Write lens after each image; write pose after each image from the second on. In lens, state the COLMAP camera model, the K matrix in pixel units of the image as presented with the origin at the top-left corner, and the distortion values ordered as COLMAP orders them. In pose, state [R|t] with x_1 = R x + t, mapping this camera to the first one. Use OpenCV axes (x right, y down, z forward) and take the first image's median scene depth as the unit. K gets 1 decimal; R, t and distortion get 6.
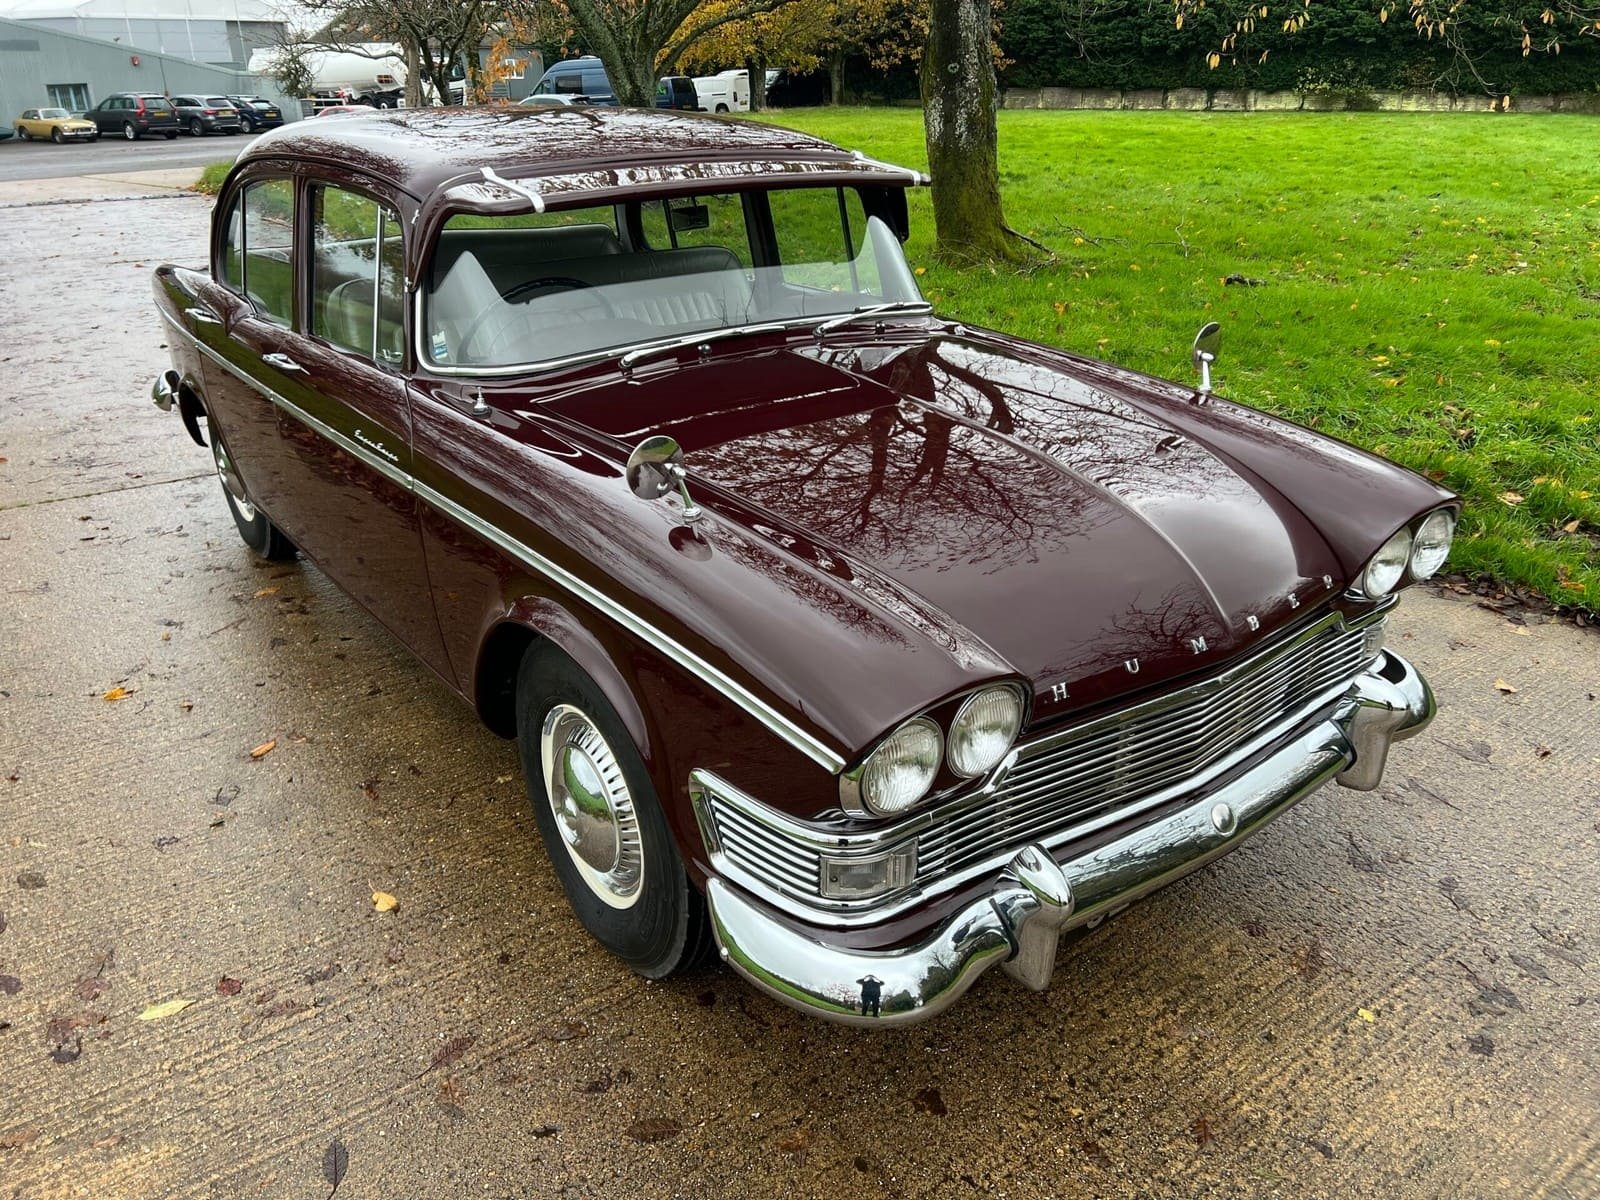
lens RADIAL K [[1171.5, 0, 800.0], [0, 1171.5, 600.0], [0, 0, 1]] dist [0.071563, -0.073101]
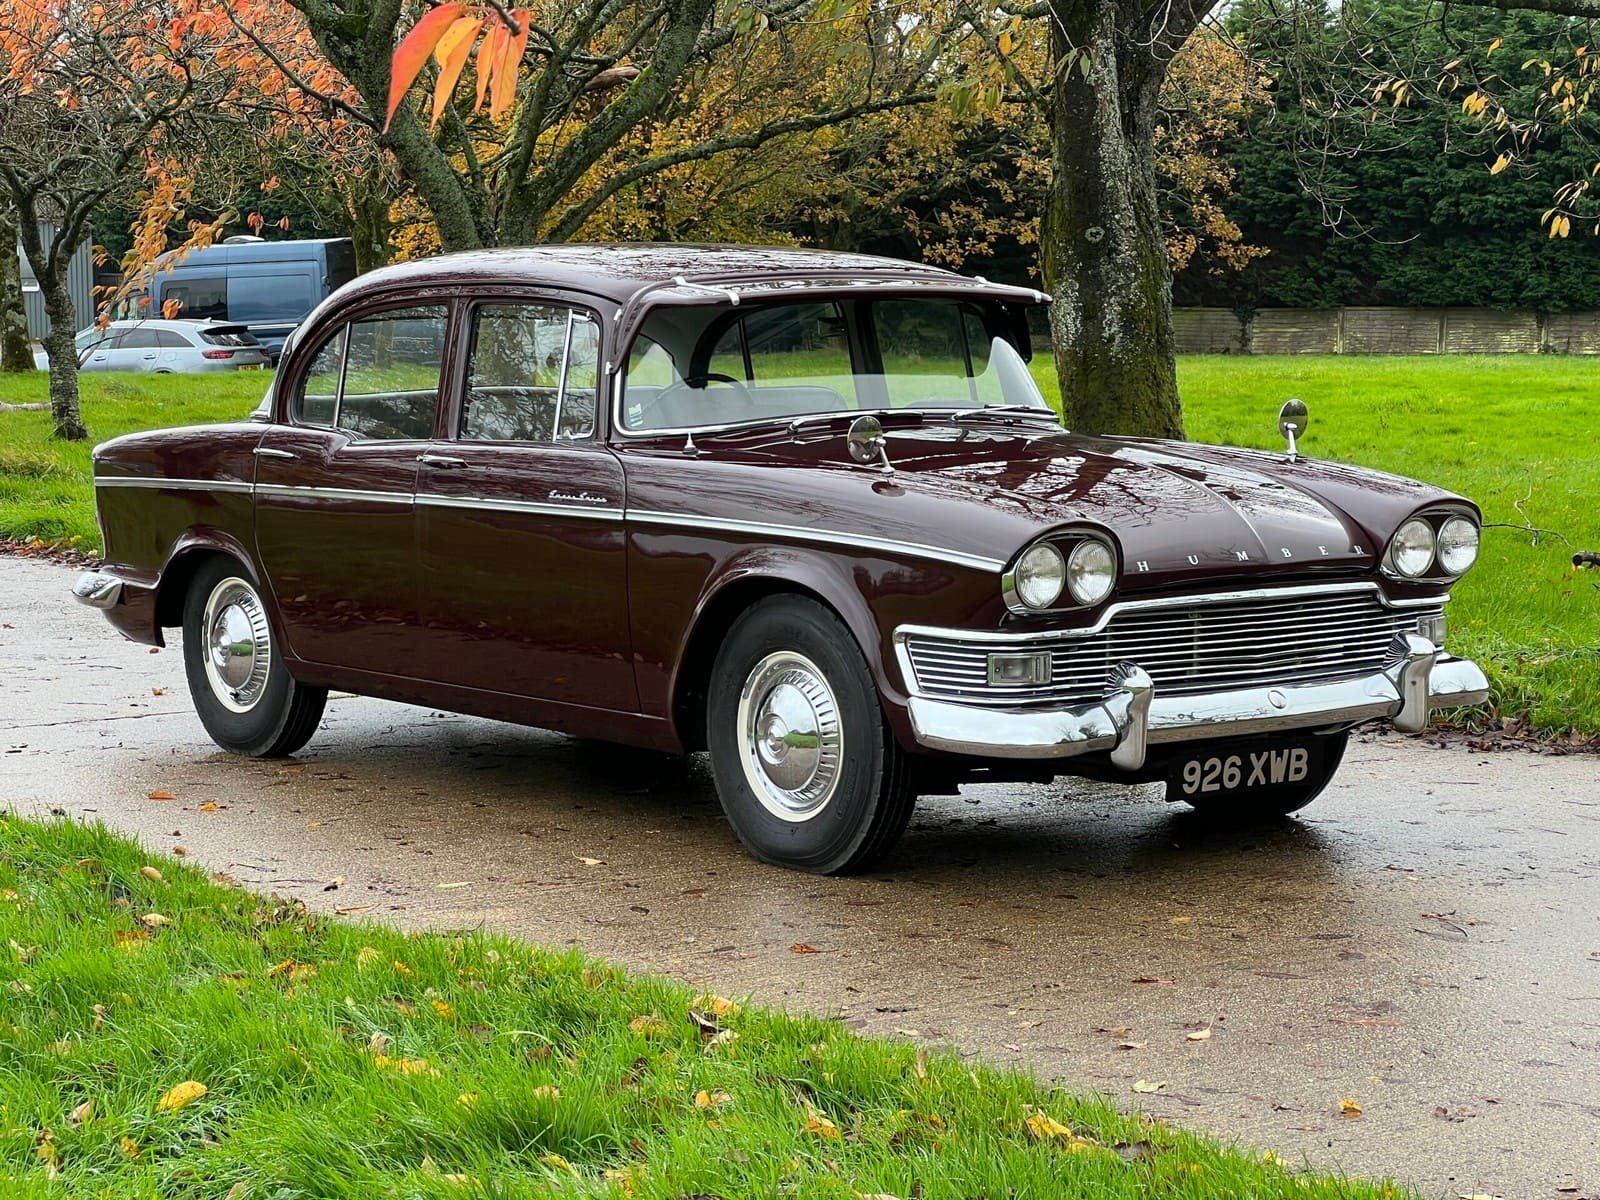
lens RADIAL K [[3402.6, 0, 700.4], [0, 3402.6, 598.4], [0, 0, 1]] dist [-0.055025, 2.542664]
pose [[0.999975, 0.000773, -0.007039, -0.038911], [-0.002987, 0.947291, -0.320361, 0.187025], [0.006420, 0.320374, 0.947270, -0.385565]]
